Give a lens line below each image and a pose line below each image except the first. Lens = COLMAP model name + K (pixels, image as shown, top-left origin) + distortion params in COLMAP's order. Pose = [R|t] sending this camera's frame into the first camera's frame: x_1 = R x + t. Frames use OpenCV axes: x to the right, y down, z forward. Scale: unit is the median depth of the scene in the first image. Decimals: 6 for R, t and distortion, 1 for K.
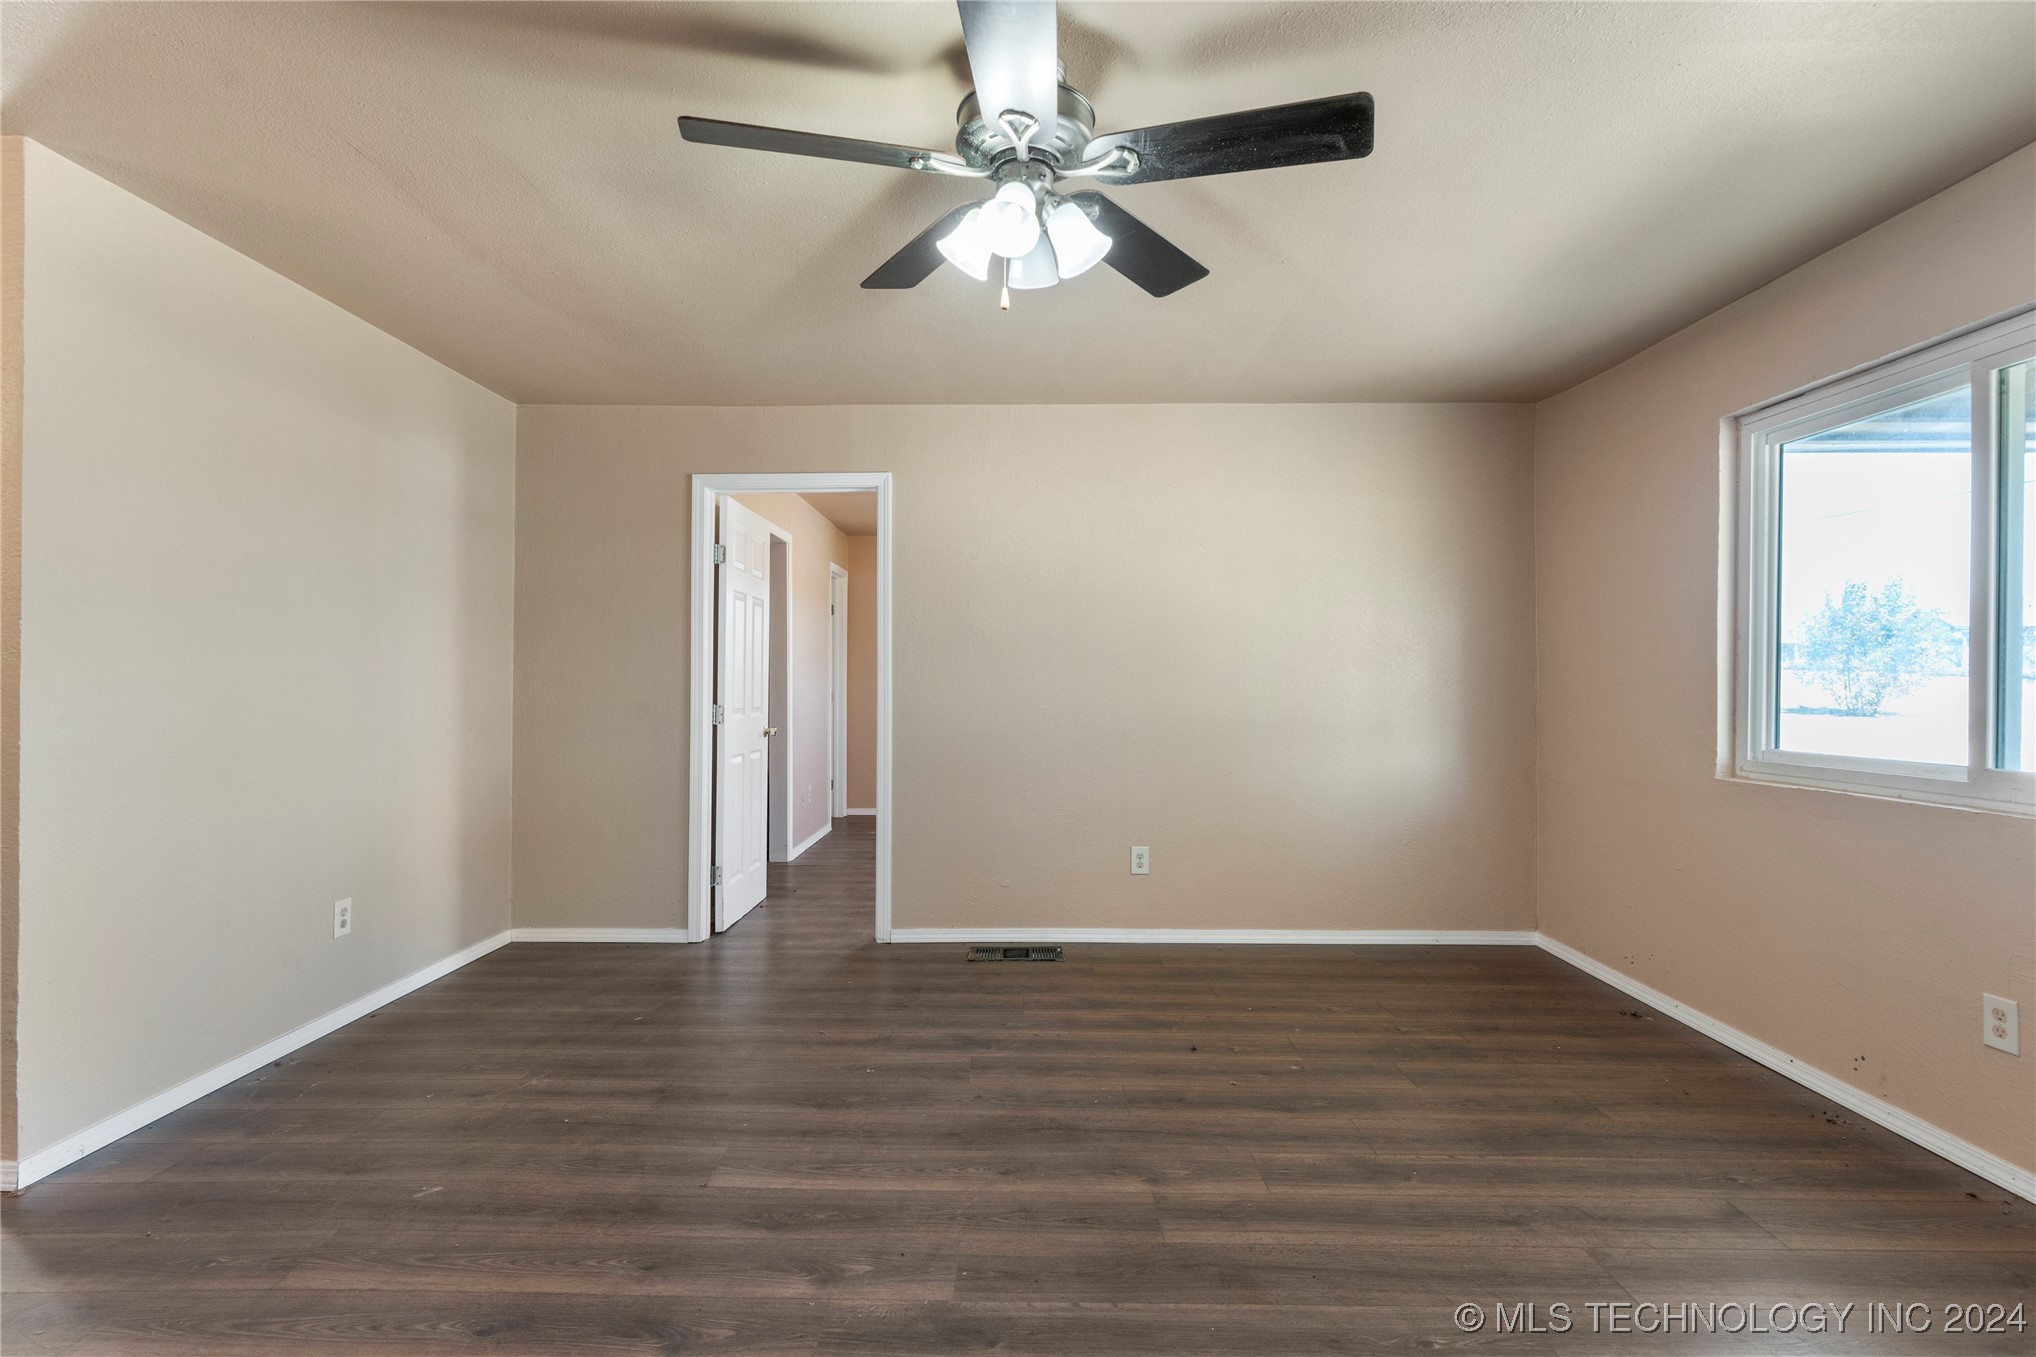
lens RADIAL K [[981.4, 0, 1022.8], [0, 981.4, 679.4], [0, 0, 1]] dist [0.002277, 0.000793]
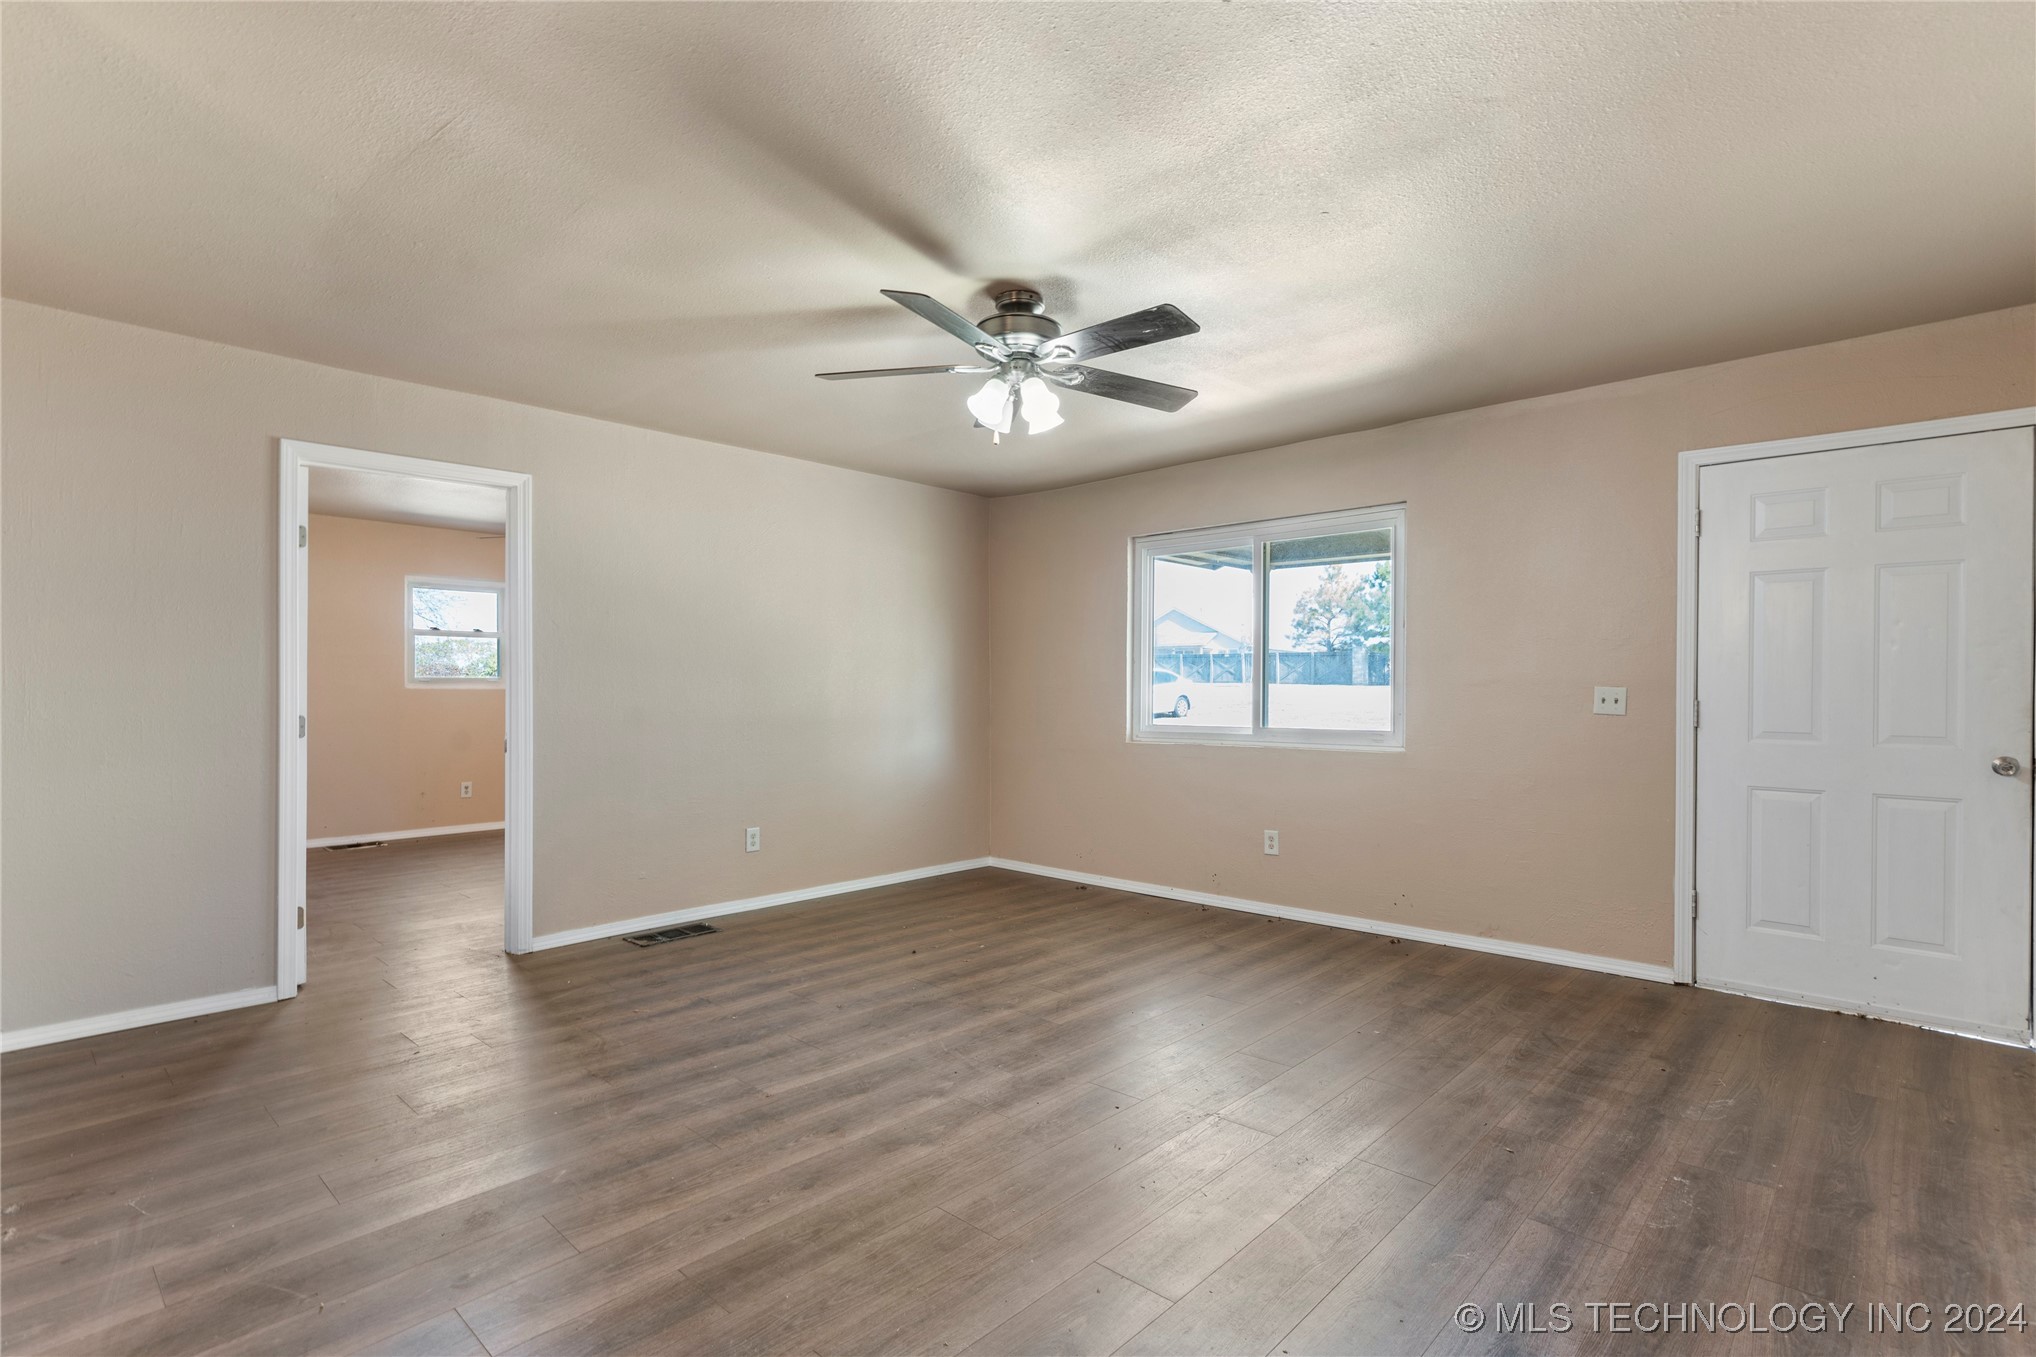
lens RADIAL K [[975.7, 0, 1040.9], [0, 975.7, 694.2], [0, 0, 1]] dist [0.001143, 0.000269]
pose [[0.666202, -0.005499, 0.745751, -0.802774], [-0.000494, 0.999969, 0.007815, 0.001583], [-0.745772, -0.005575, 0.666178, -0.053033]]
